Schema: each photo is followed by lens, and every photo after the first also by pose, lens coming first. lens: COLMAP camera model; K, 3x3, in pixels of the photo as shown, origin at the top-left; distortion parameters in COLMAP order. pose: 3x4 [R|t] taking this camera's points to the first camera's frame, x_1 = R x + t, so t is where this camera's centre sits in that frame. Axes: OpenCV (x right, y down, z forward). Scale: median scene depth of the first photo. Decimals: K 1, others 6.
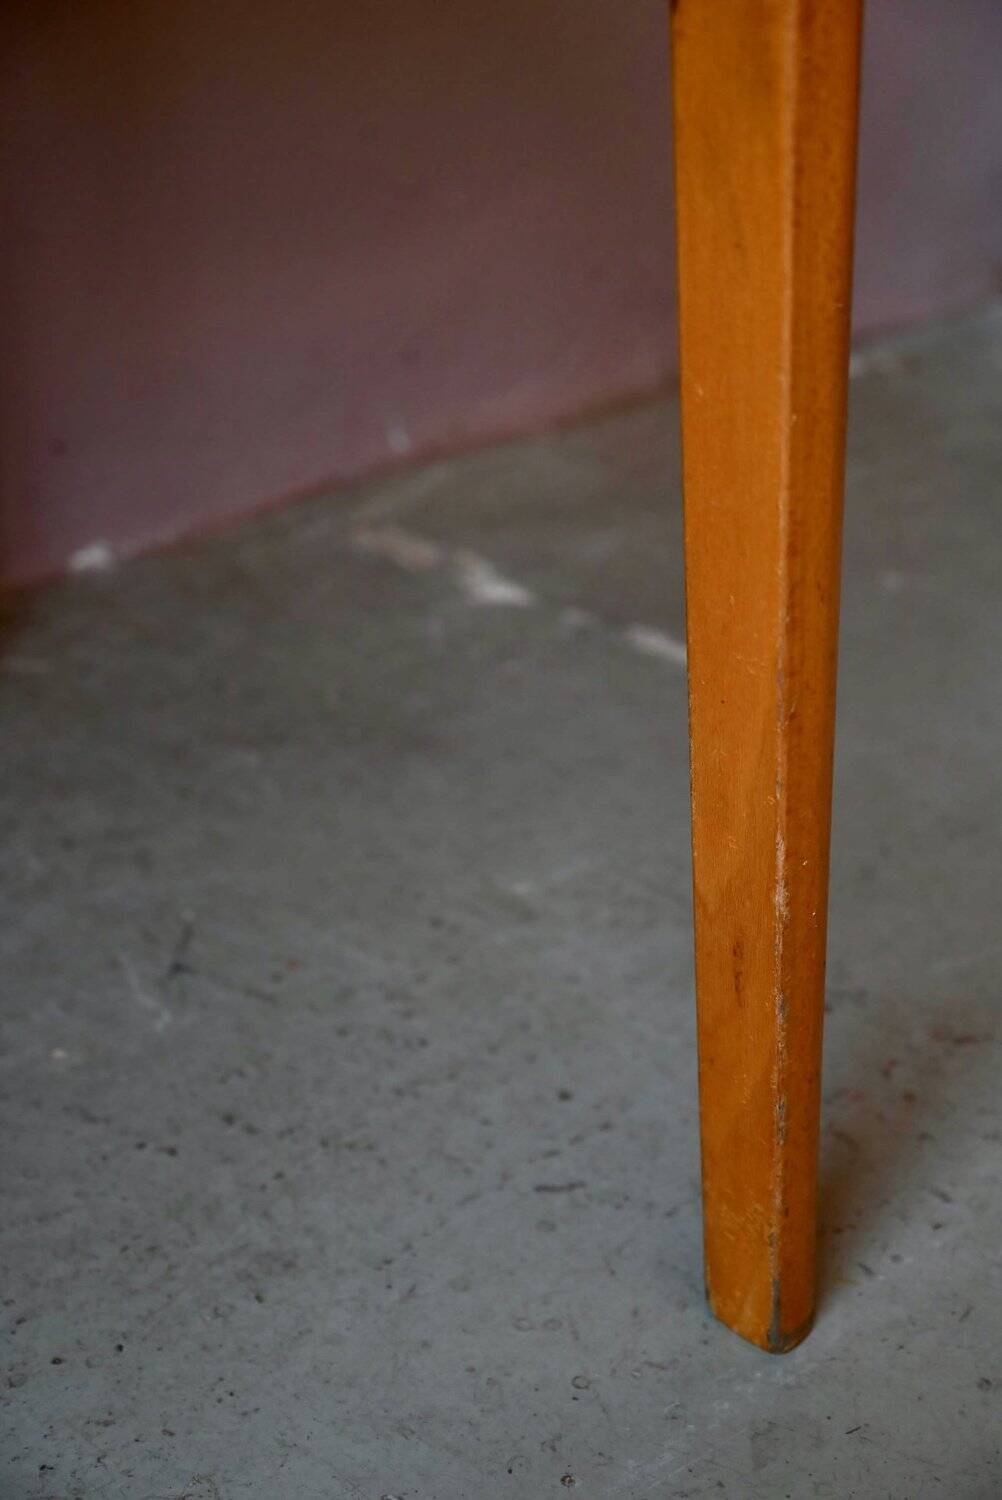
lens RADIAL K [[2520.7, 0, 500.4], [0, 2520.7, 752.9], [0, 0, 1]] dist [0.001640, 0.000000]
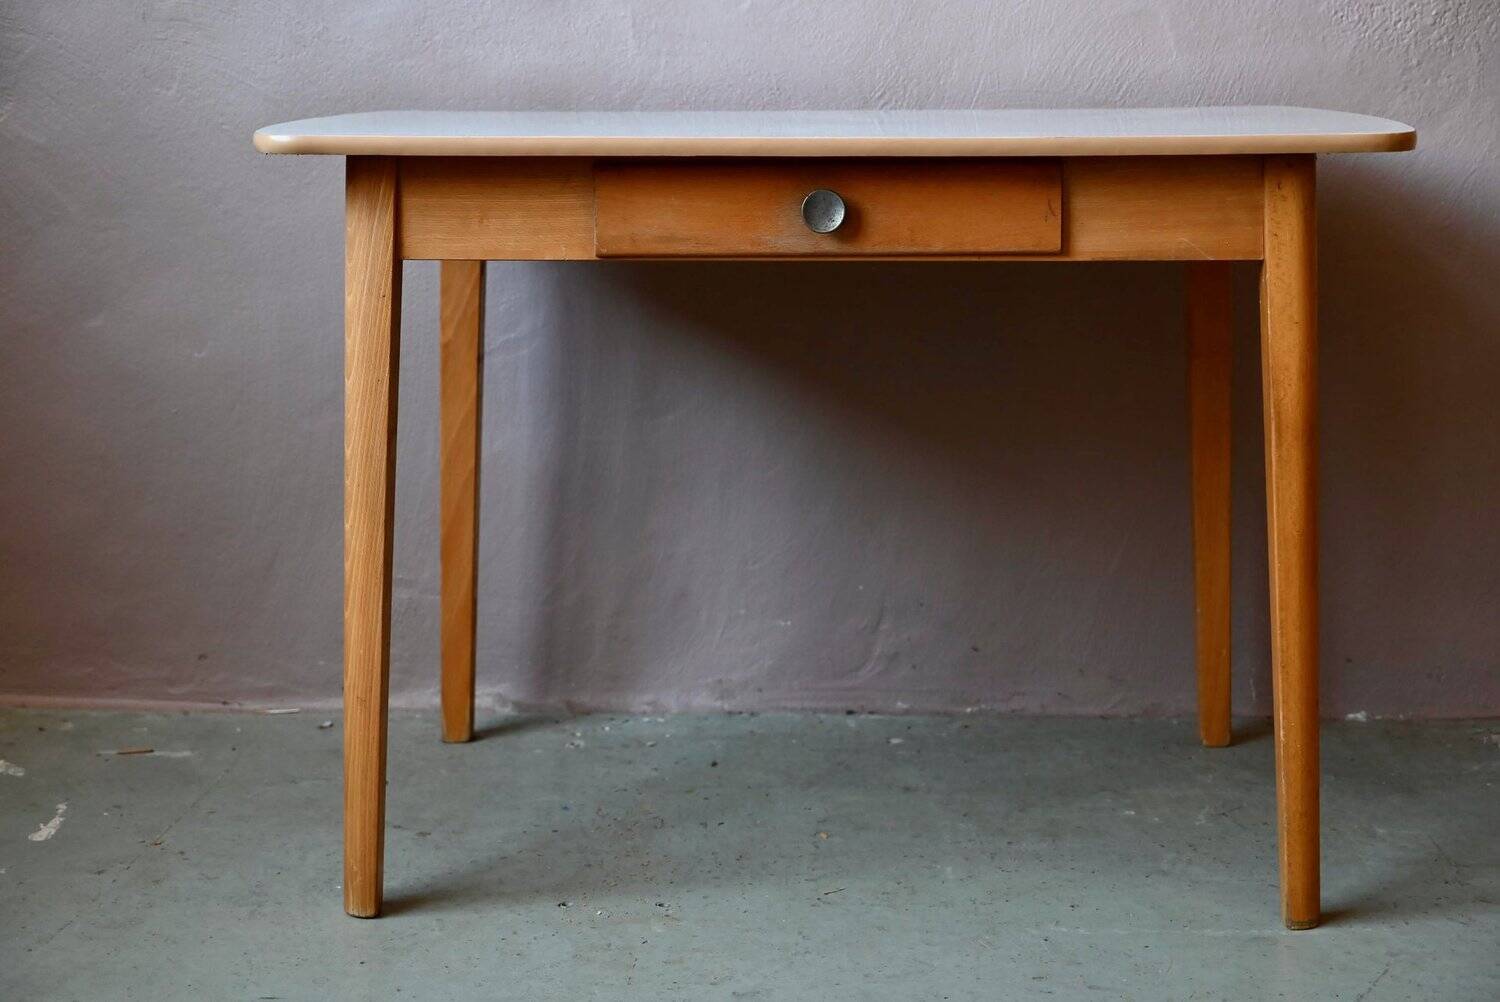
lens RADIAL K [[2348.9, 0, 786.2], [0, 2348.9, 529.1], [0, 0, 1]] dist [0.014198, 0.000000]
pose [[0.711688, 0.117839, -0.692542, 1.212360], [-0.315027, 0.934684, -0.164696, 0.361192], [0.627900, 0.335381, 0.702326, -1.066136]]
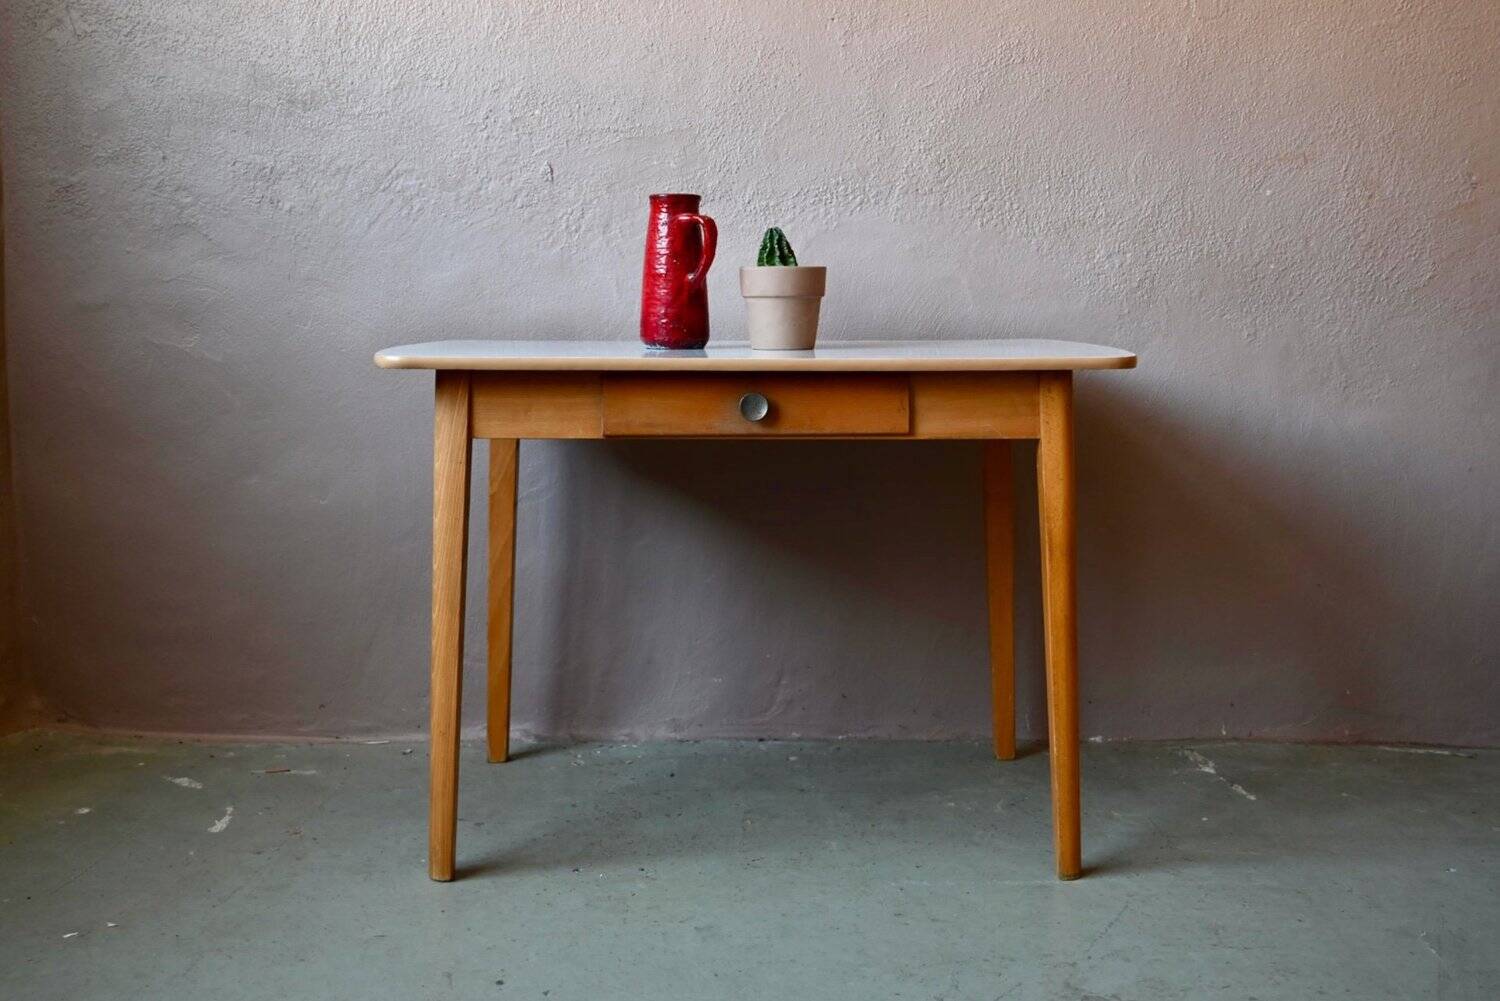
lens RADIAL K [[1582.4, 0, 771.4], [0, 1582.4, 531.2], [0, 0, 1]] dist [0.009612, 0.000000]
pose [[0.747560, 0.076807, -0.659738, 1.200118], [-0.300800, 0.924741, -0.233182, 0.389274], [0.592177, 0.372767, 0.714403, -1.123268]]
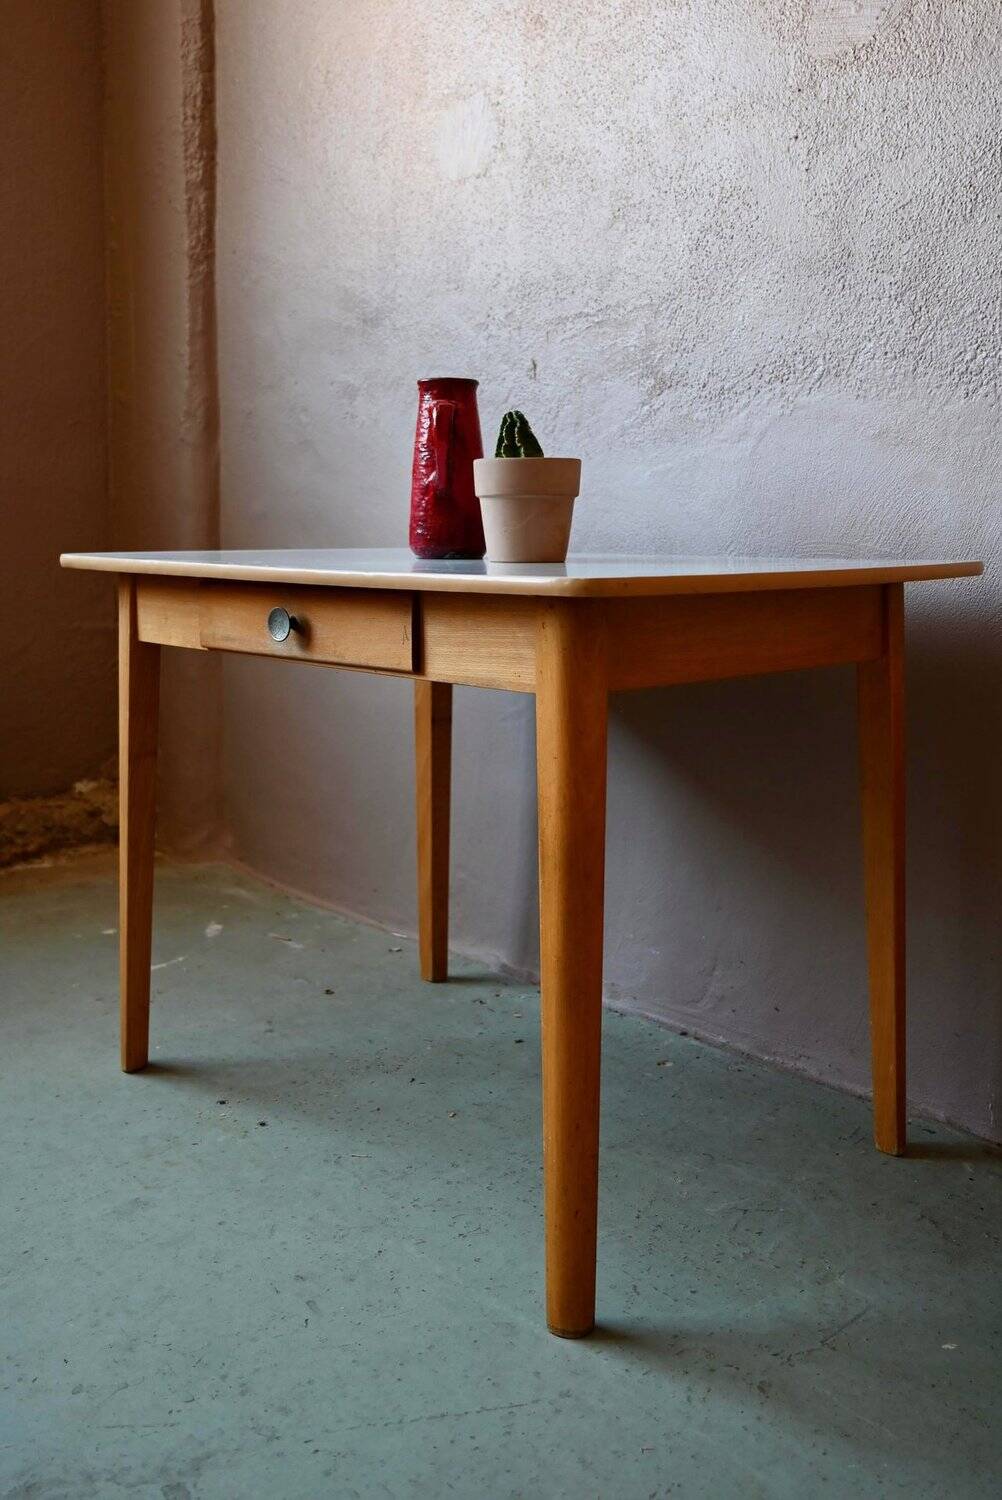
lens RADIAL K [[1369.8, 0, 521.3], [0, 1369.8, 758.8], [0, 0, 1]] dist [0.003175, 0.000000]
pose [[0.013142, 0.147719, -0.988942, 1.316210], [-0.477786, 0.869742, 0.123565, -0.423705], [0.878378, 0.470879, 0.082008, 0.465612]]
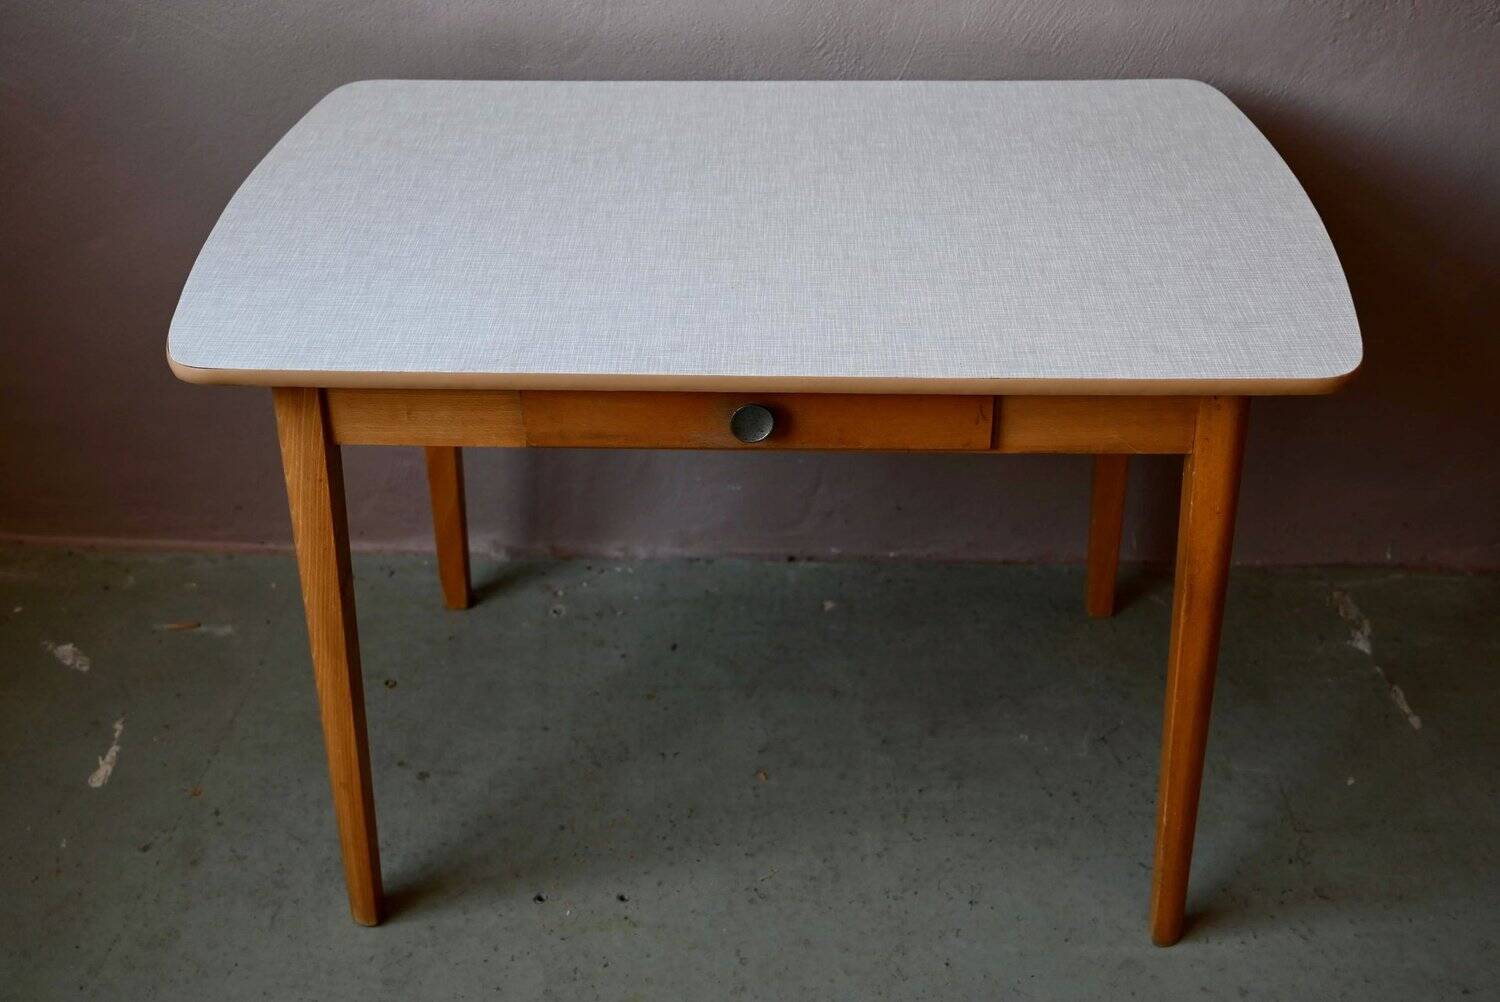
lens RADIAL K [[1636.1, 0, 766.8], [0, 1636.1, 515.5], [0, 0, 1]] dist [0.006600, 0.000000]
pose [[0.710739, 0.378139, -0.593178, 0.665449], [-0.313277, 0.925144, 0.214395, -0.469500], [0.629847, 0.033450, 0.775999, -0.786275]]
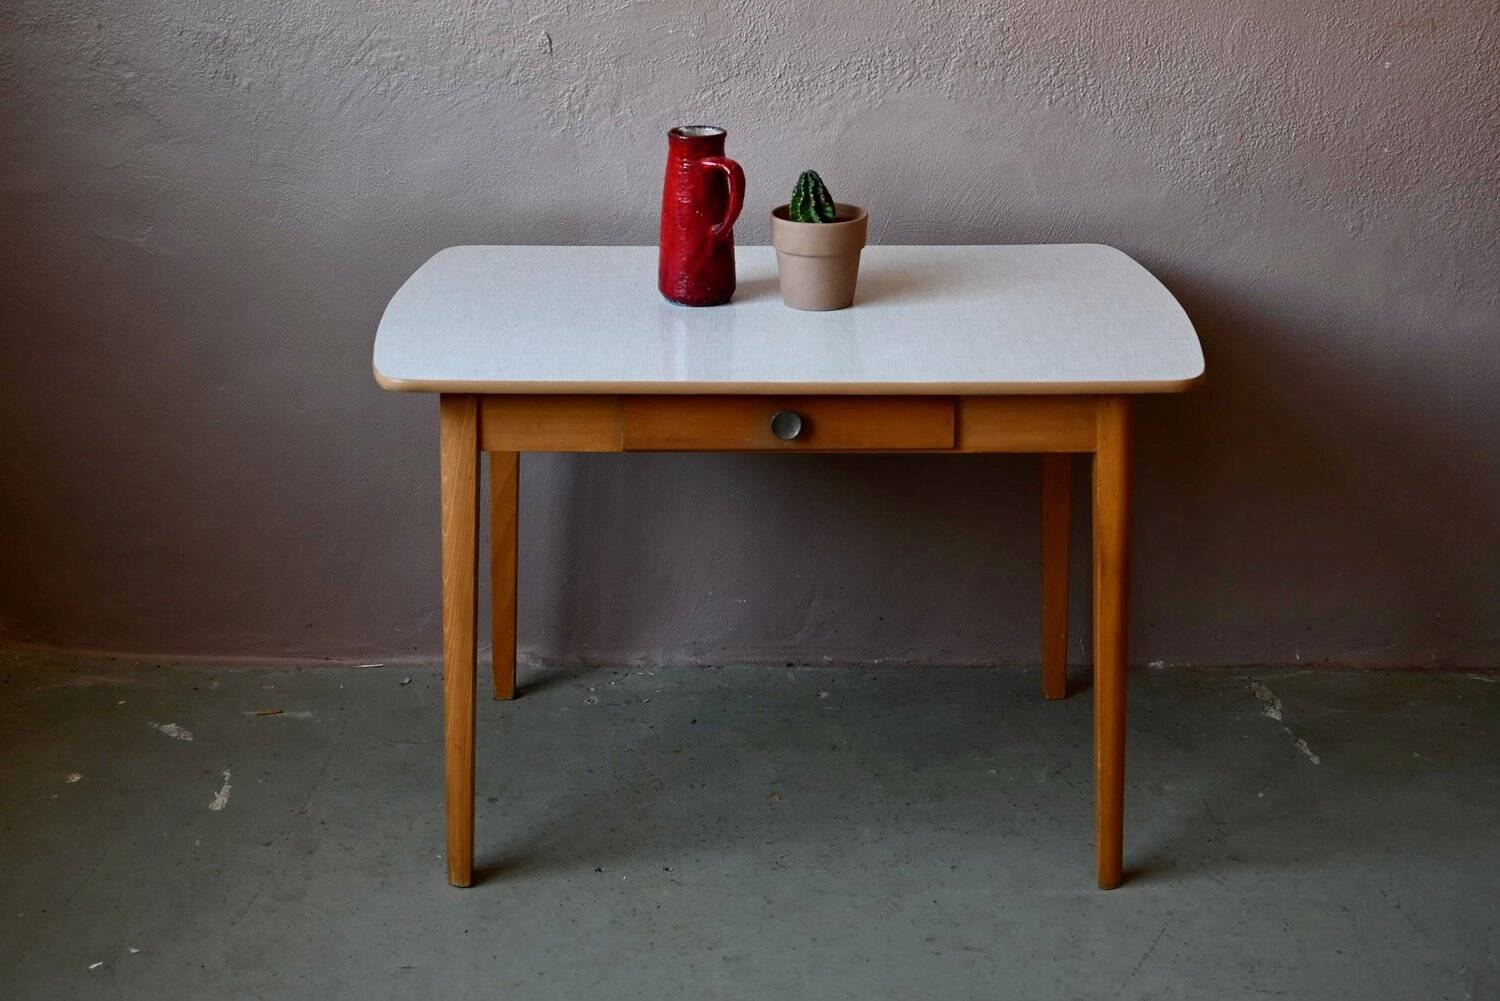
lens RADIAL K [[2000.3, 0, 777.7], [0, 2000.3, 527.4], [0, 0, 1]] dist [0.012086, 0.000000]
pose [[0.740426, 0.228336, -0.632165, 1.353322], [-0.308341, 0.951113, -0.017606, -0.075141], [0.597240, 0.207958, 0.774634, -1.571911]]
